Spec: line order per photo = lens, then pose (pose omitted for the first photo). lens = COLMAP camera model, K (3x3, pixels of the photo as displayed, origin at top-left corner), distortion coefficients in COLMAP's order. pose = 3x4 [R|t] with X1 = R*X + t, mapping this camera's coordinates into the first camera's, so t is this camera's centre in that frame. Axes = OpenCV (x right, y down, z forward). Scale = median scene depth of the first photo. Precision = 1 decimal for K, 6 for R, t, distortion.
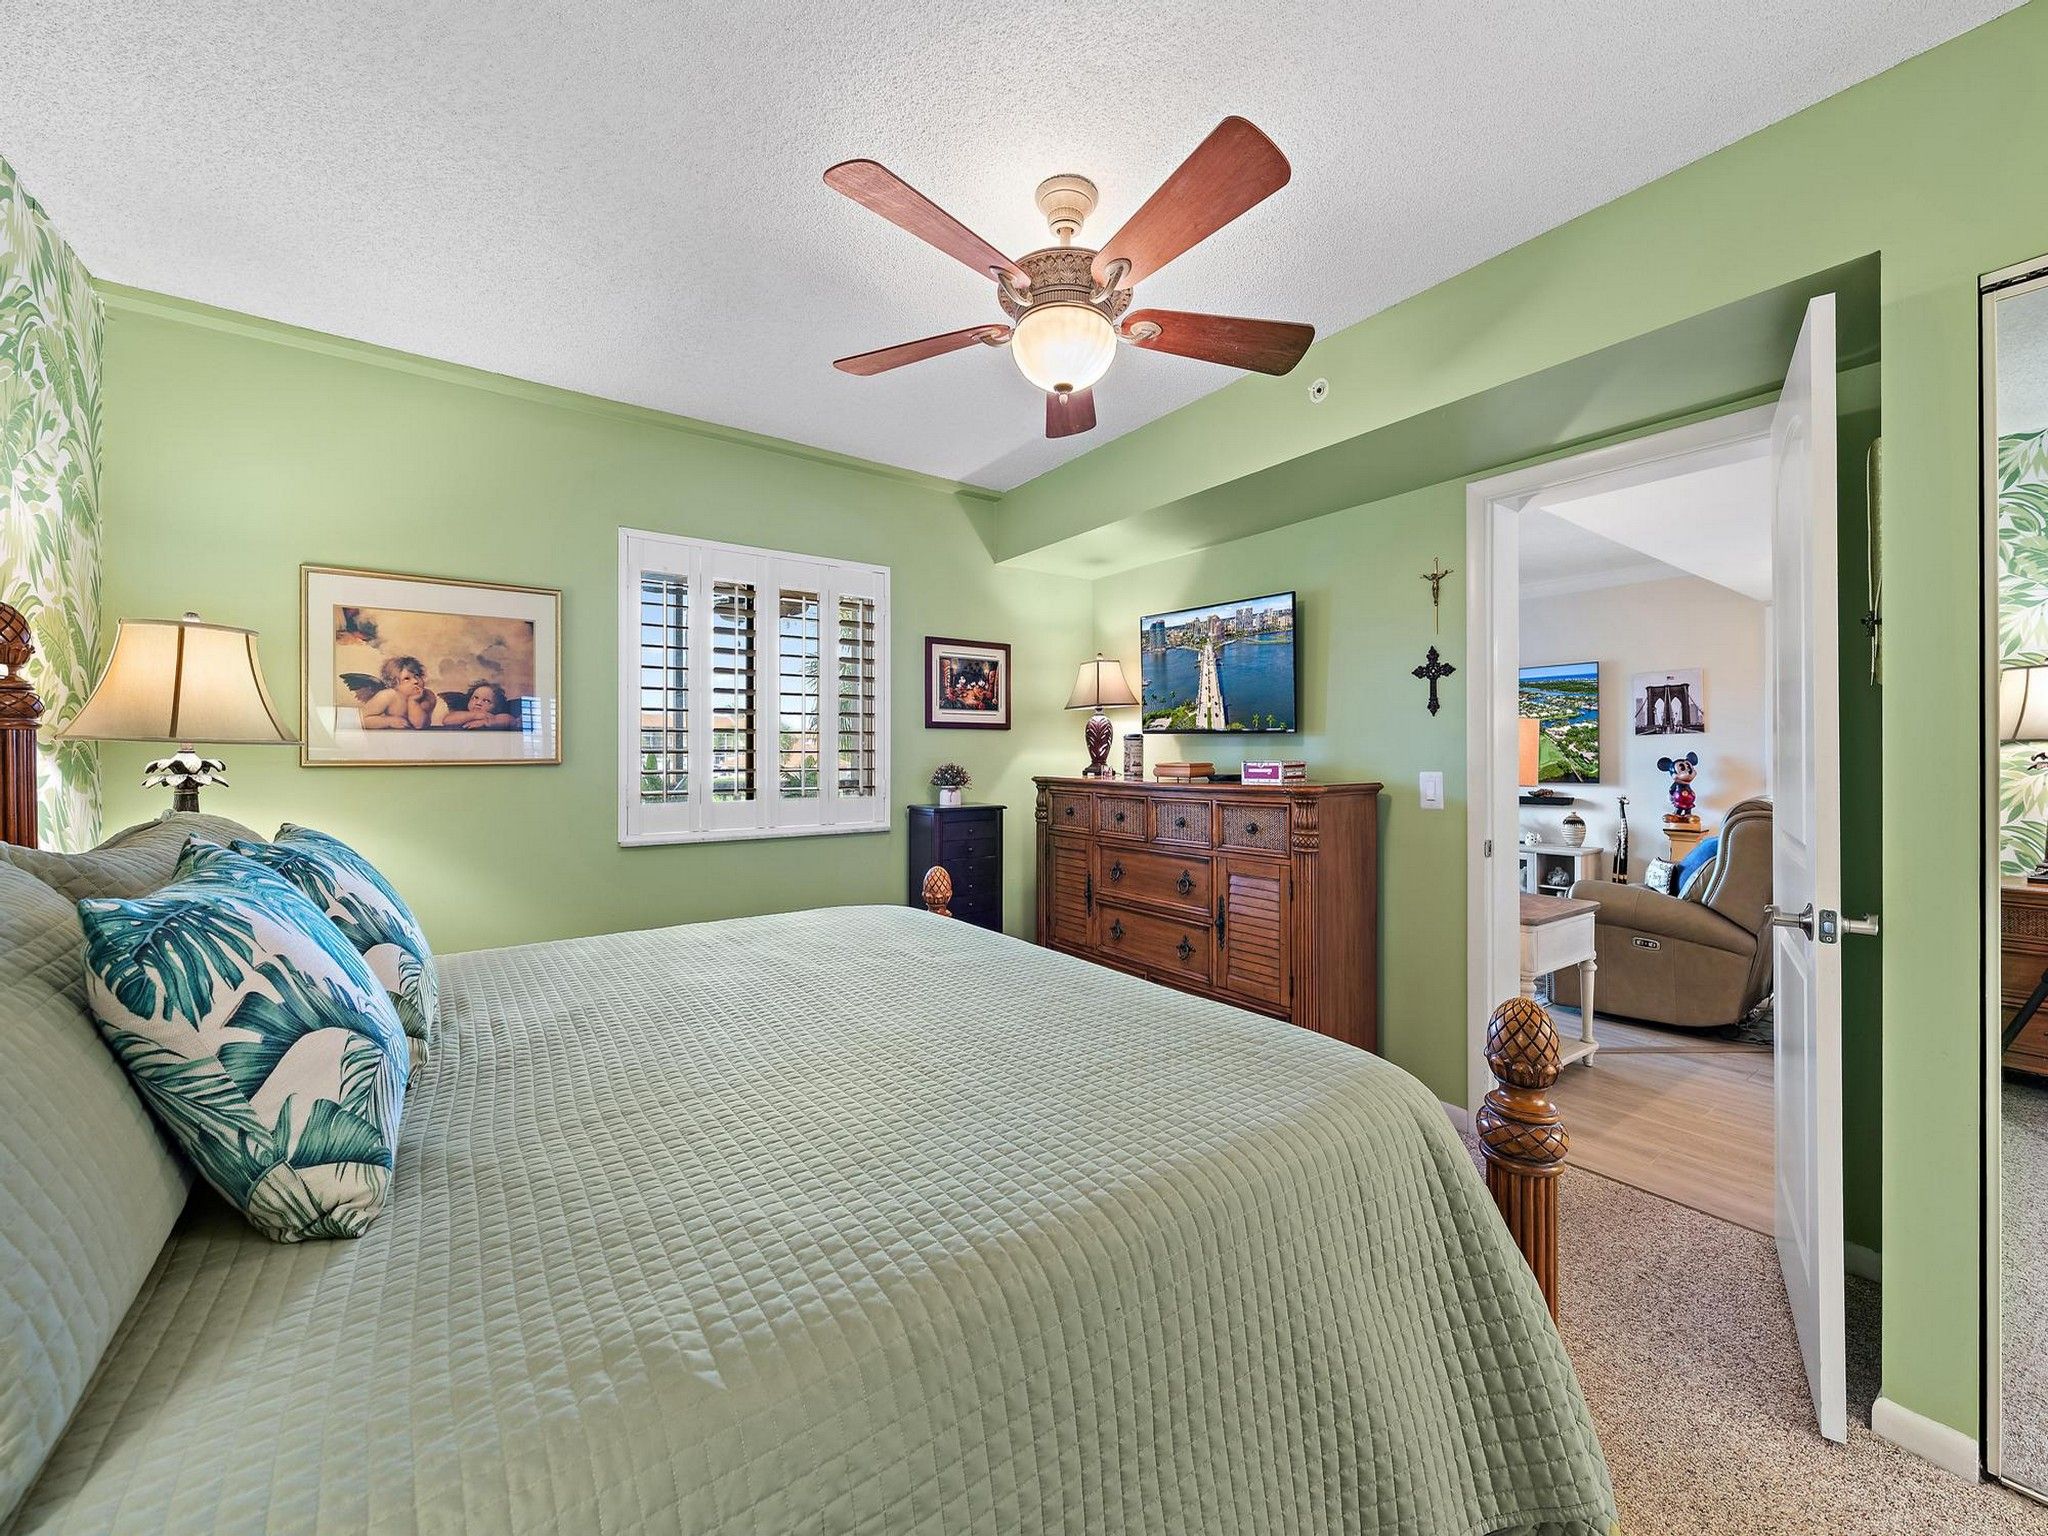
lens RADIAL K [[801.0, 0, 1024.1], [0, 801.0, 756.3], [0, 0, 1]] dist [-0.001419, -0.000173]
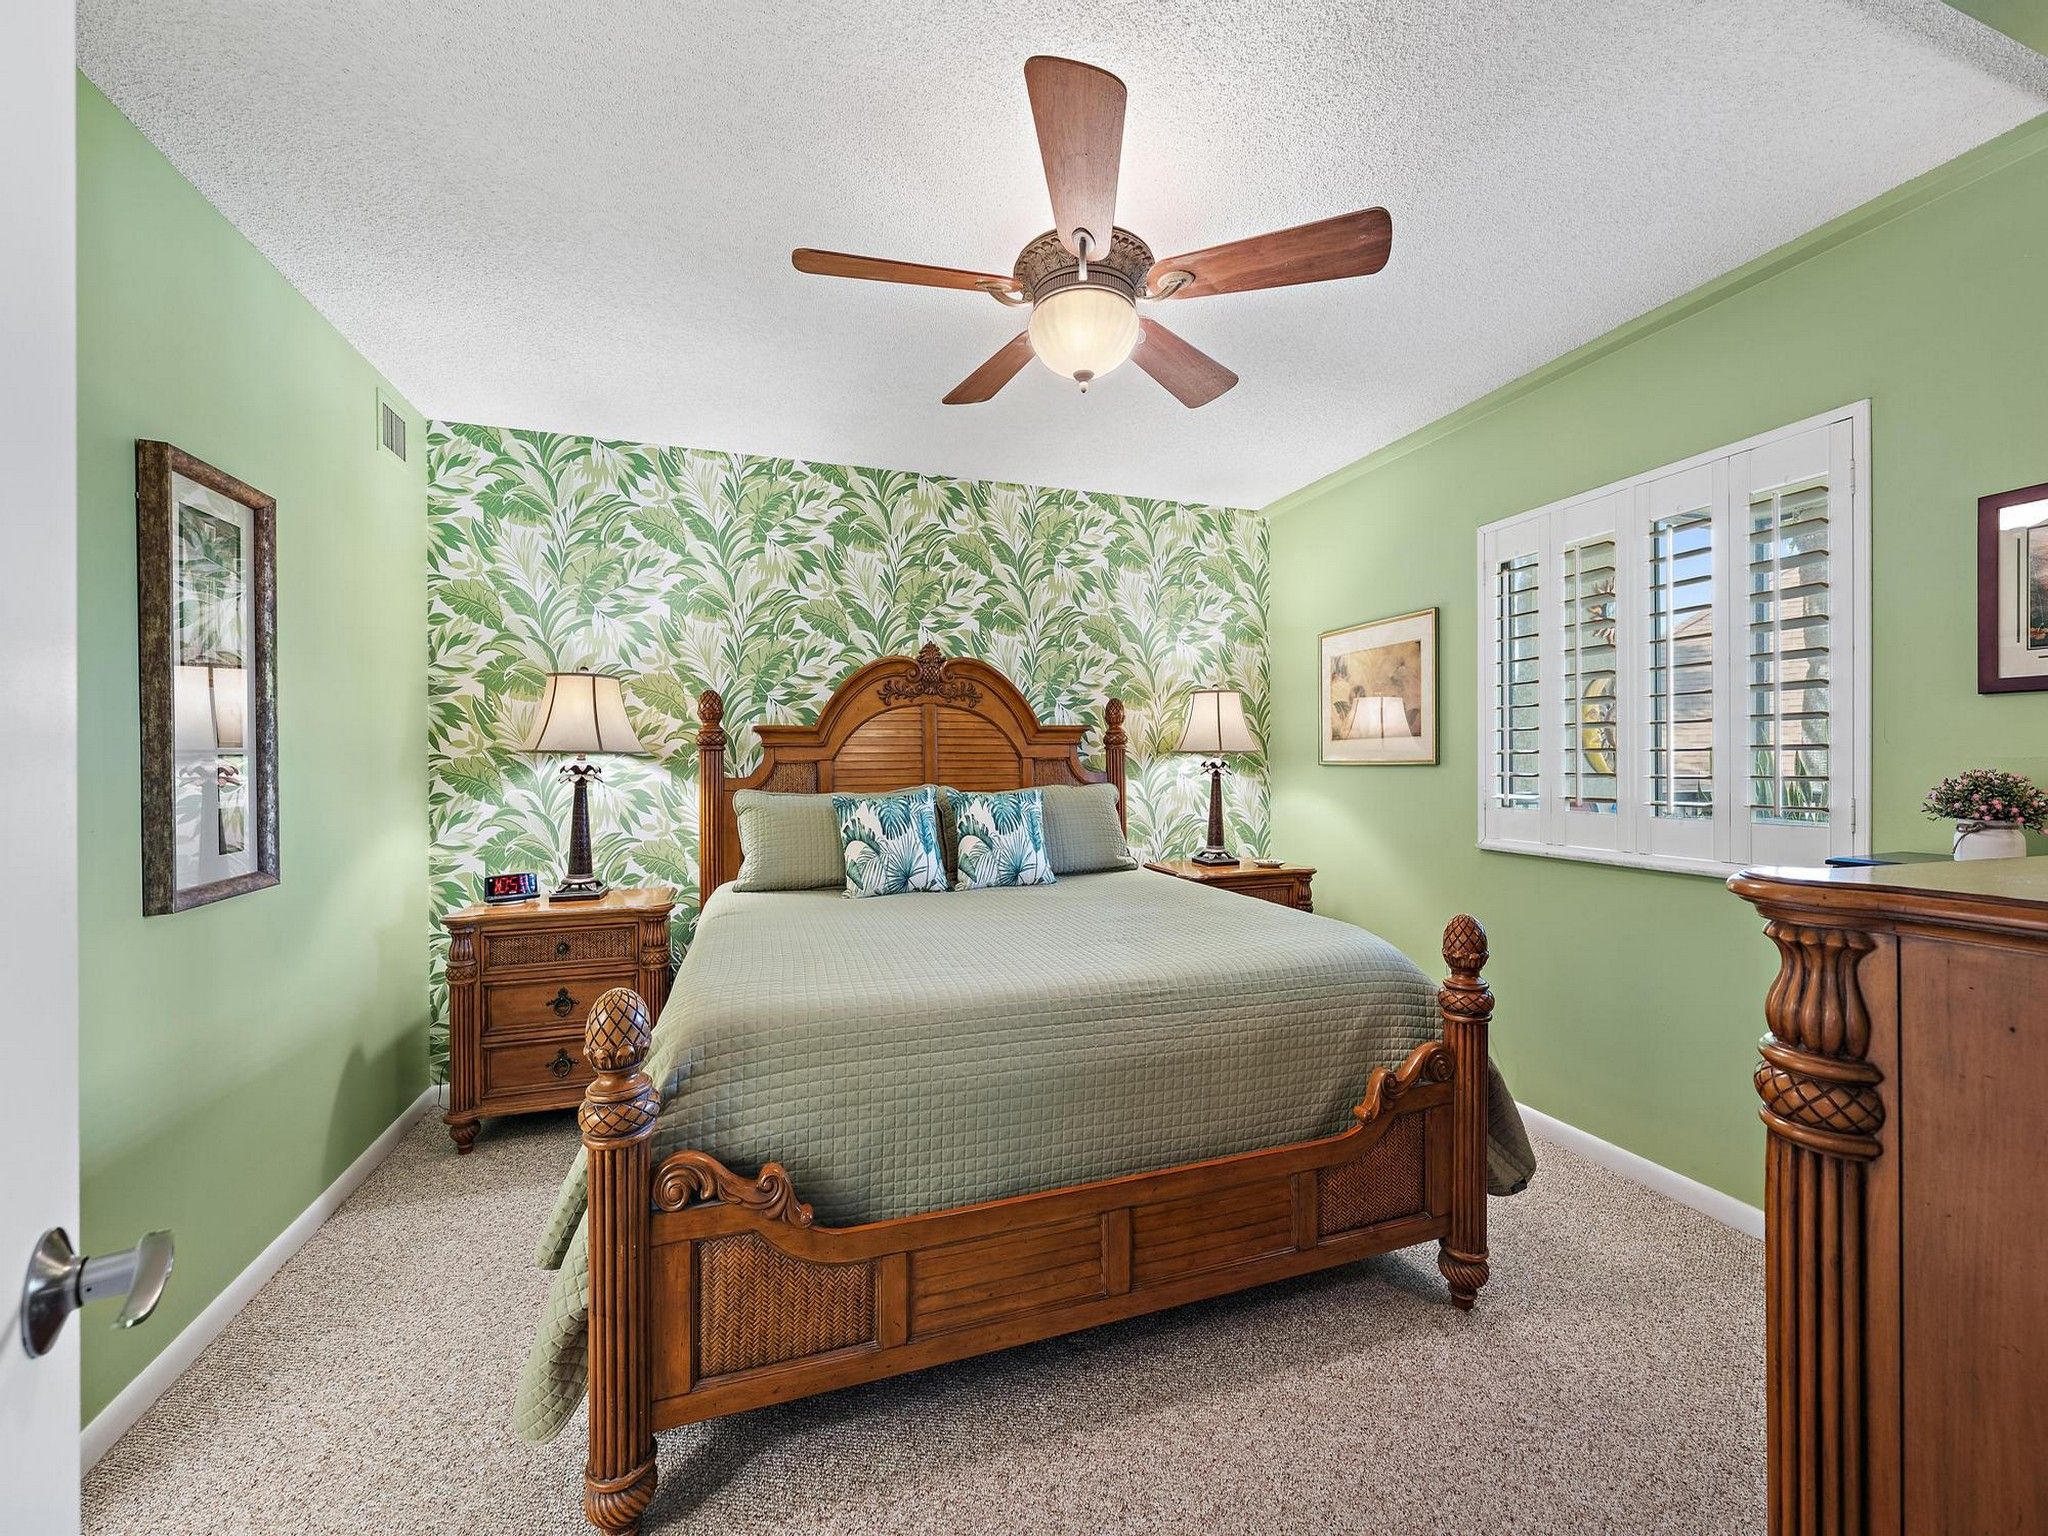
lens RADIAL K [[801.0, 0, 1025.7], [0, 801.0, 765.8], [0, 0, 1]] dist [-0.001419, -0.000173]
pose [[-0.301415, 0.004348, -0.953483, 0.582196], [0.002033, 0.999990, 0.003917, 0.004584], [0.953491, -0.000758, -0.301421, 0.719654]]
